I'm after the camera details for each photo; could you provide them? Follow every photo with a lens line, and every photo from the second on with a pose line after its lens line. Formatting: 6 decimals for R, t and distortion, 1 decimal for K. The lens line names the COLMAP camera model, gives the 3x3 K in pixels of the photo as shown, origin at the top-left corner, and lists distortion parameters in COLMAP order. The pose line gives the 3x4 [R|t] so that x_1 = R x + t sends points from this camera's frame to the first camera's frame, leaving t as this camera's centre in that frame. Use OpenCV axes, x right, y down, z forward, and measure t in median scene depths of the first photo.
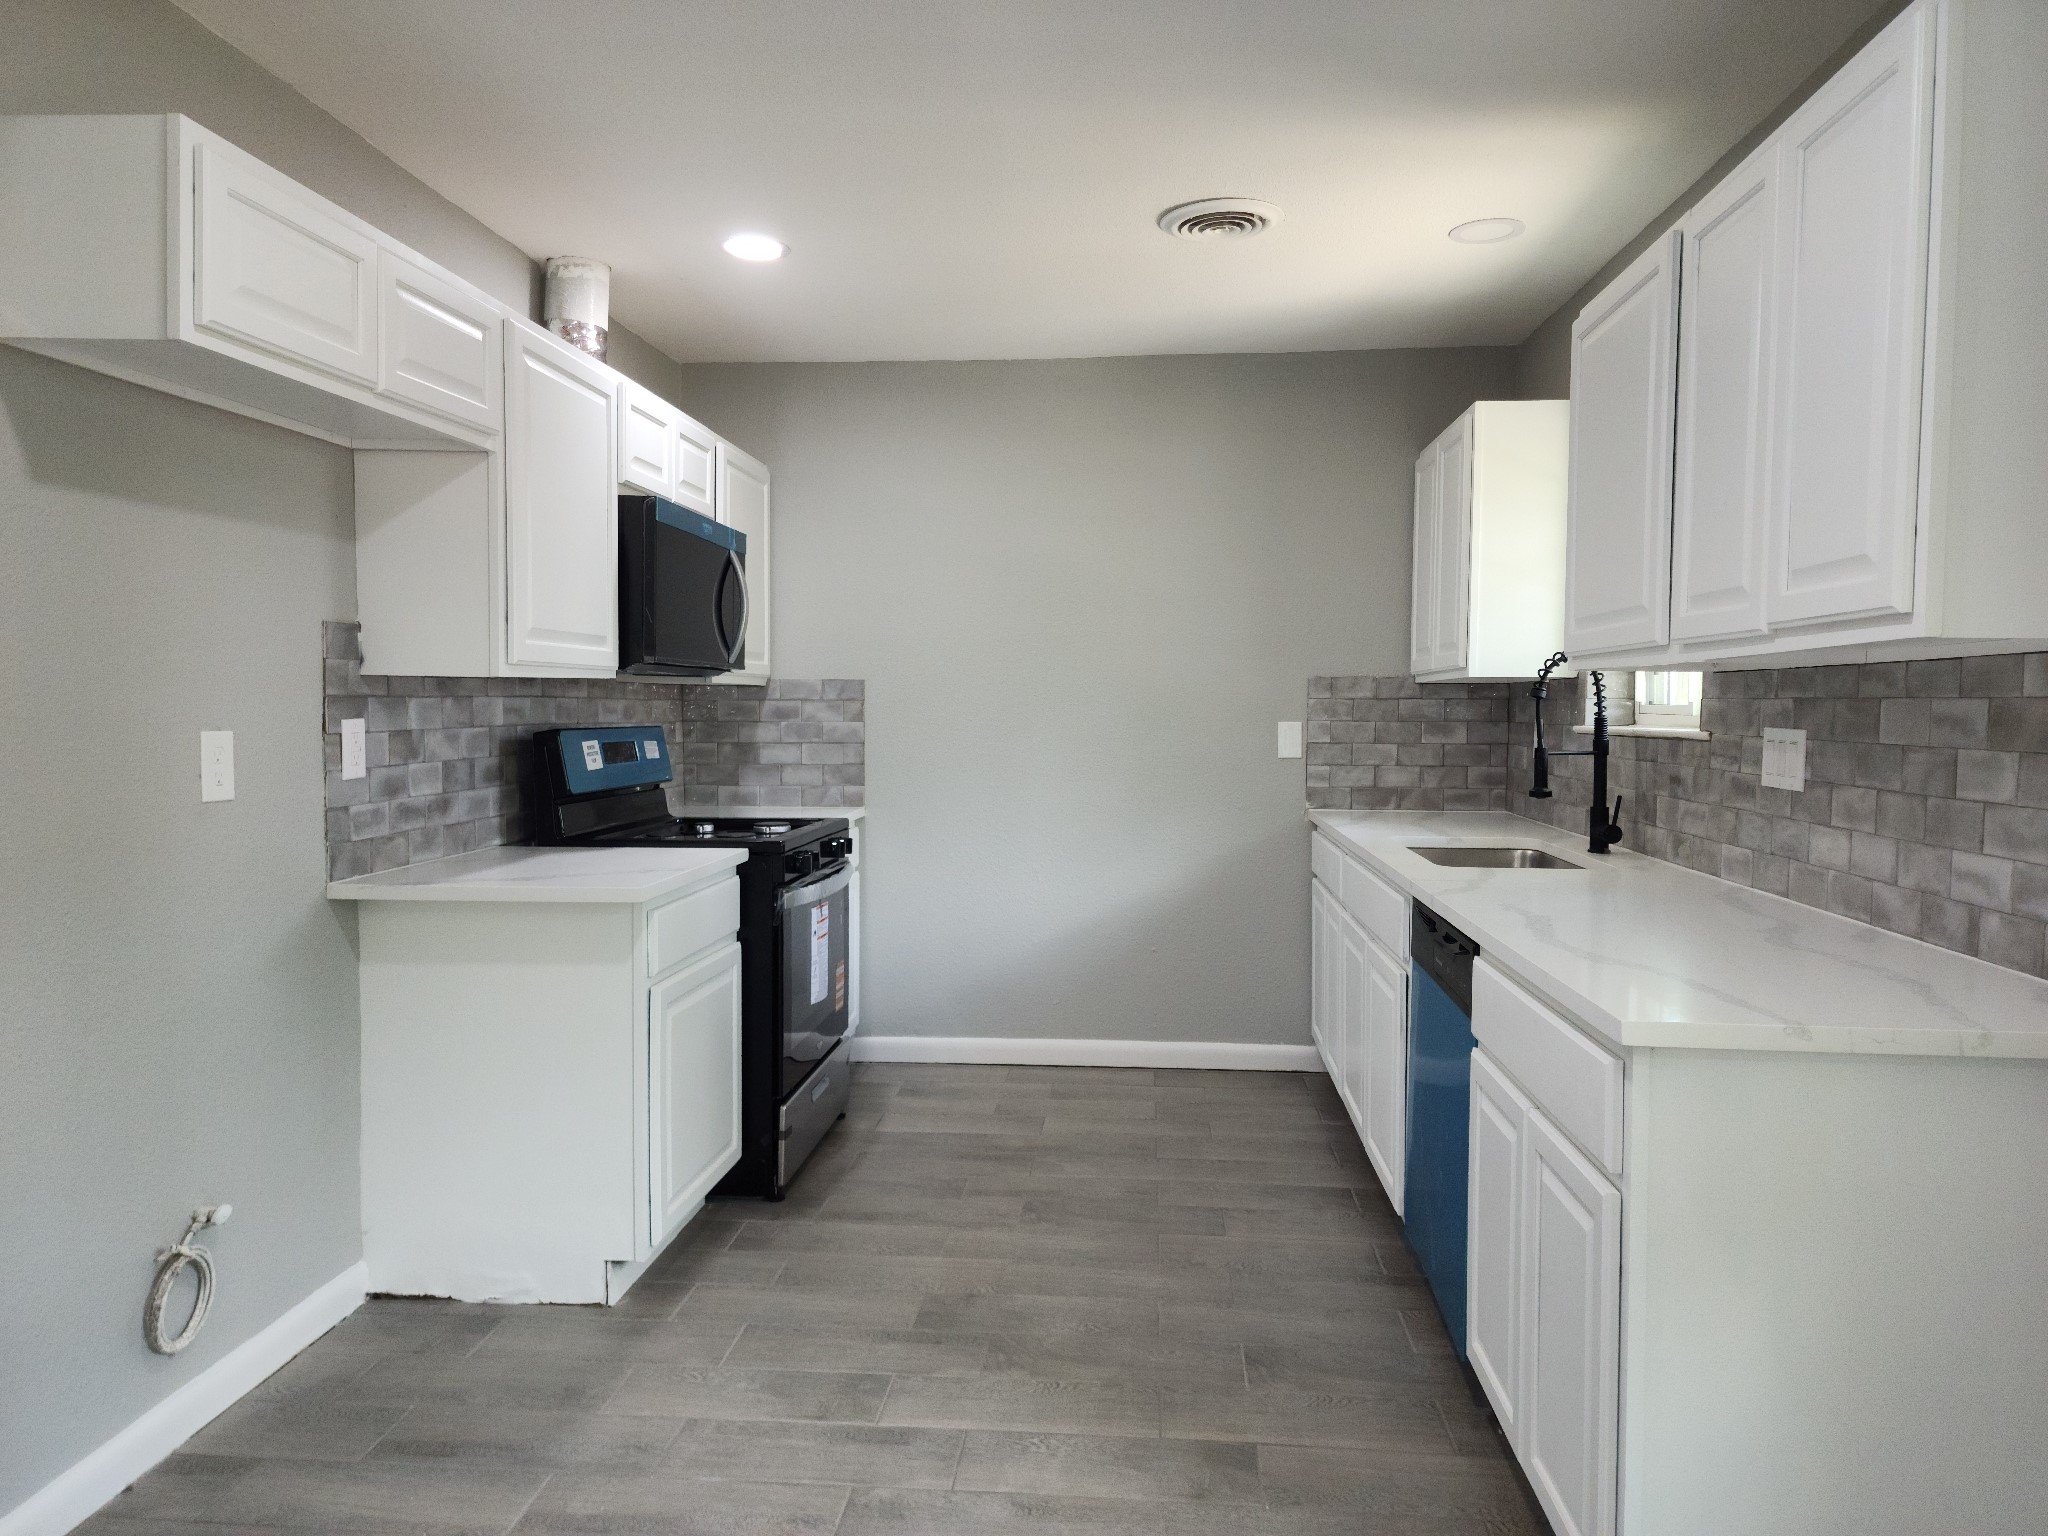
lens RADIAL K [[1373.4, 0, 1034.9], [0, 1373.4, 763.1], [0, 0, 1]] dist [0.066984, -0.060948]
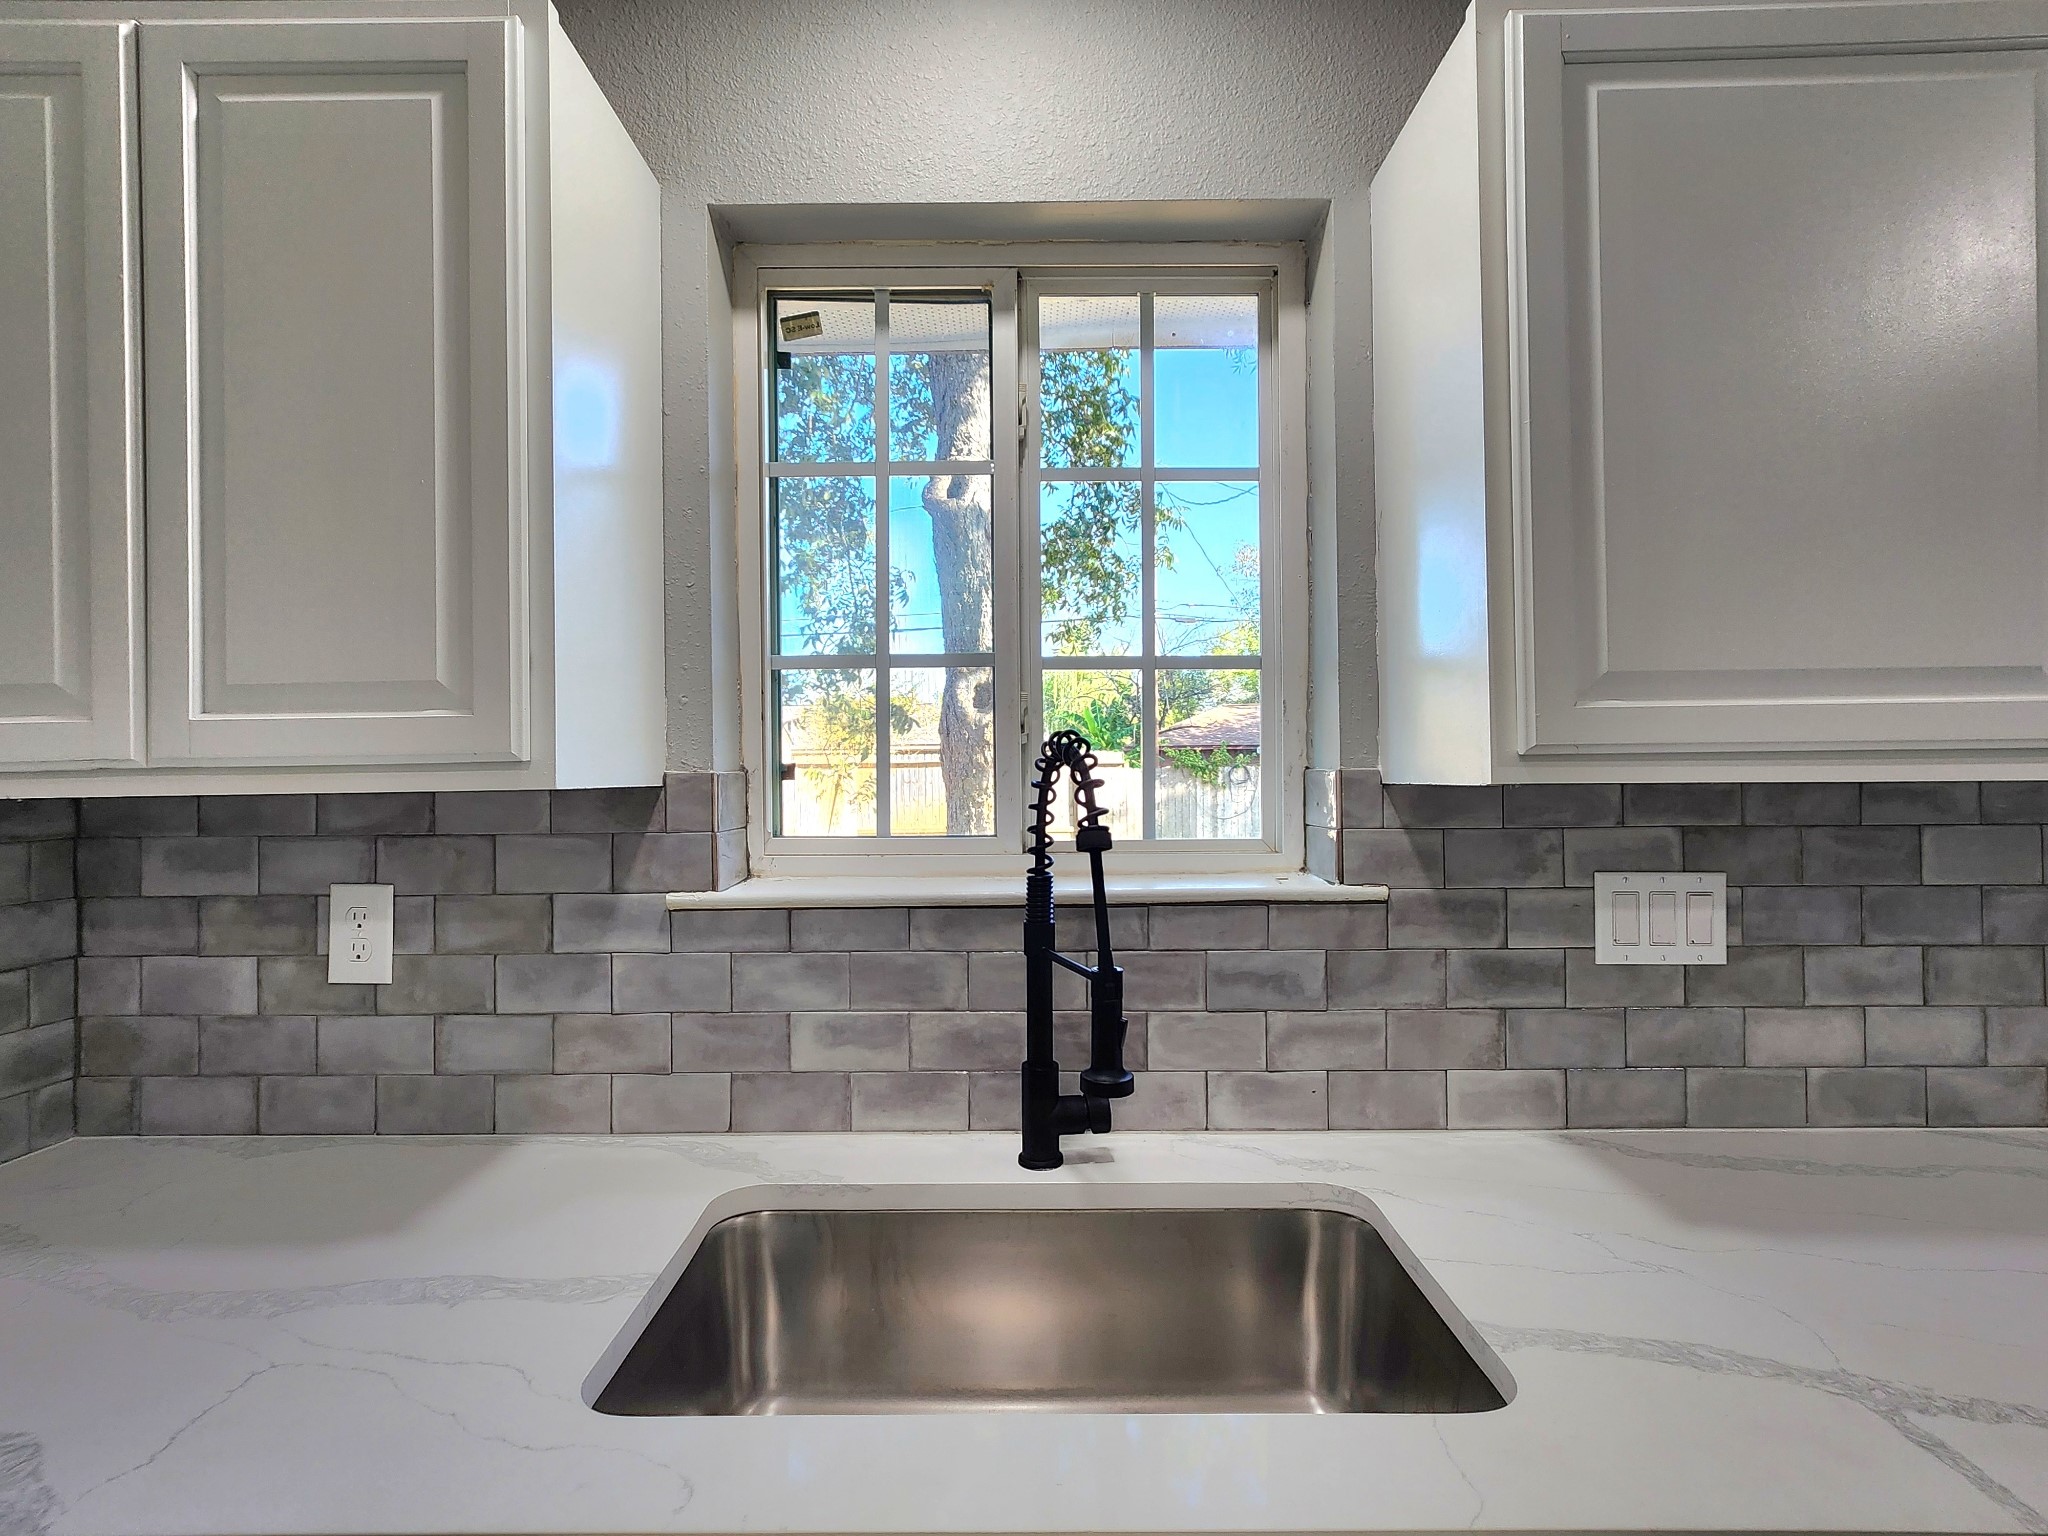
lens RADIAL K [[996.8, 0, 1025.8], [0, 996.8, 758.6], [0, 0, 1]] dist [-0.007591, 0.004115]
pose [[-0.077393, 0.005954, 0.996983, 0.081611], [0.052924, 0.998597, -0.001856, -0.085550], [-0.995595, 0.052621, -0.077599, 1.210492]]
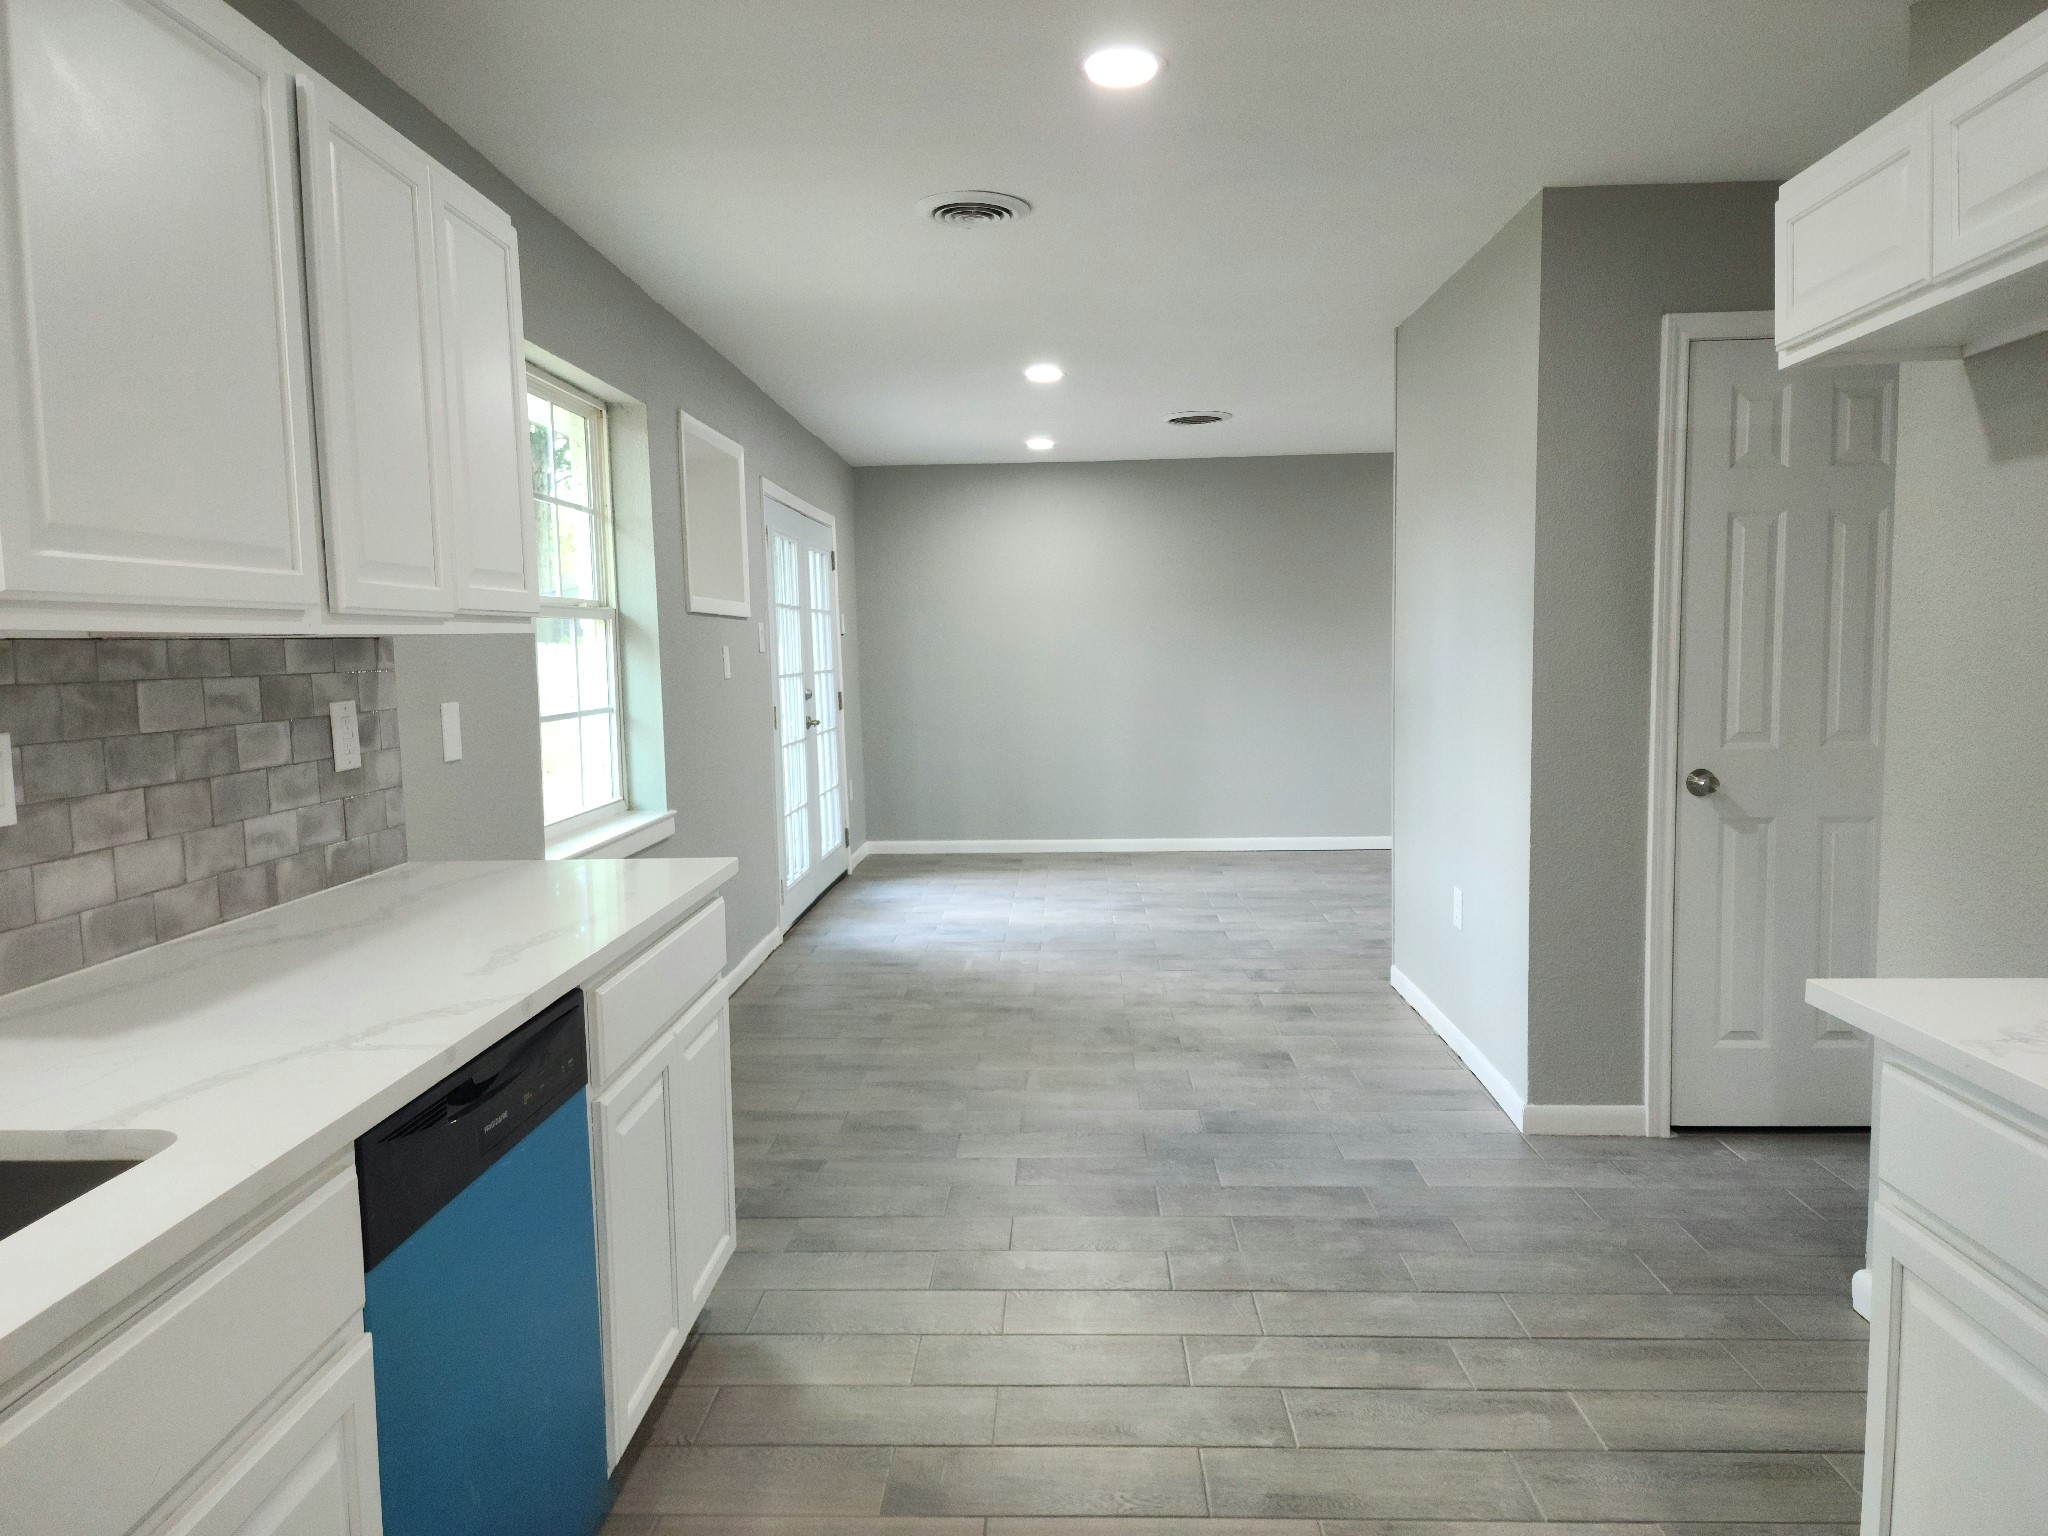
lens RADIAL K [[1373.4, 0, 1017.4], [0, 1373.4, 773.7], [0, 0, 1]] dist [0.066984, -0.060948]
pose [[-0.998513, 0.016649, -0.051908, 0.089797], [0.009408, 0.990562, 0.136743, -0.080783], [0.053694, 0.136051, -0.989246, 1.491601]]
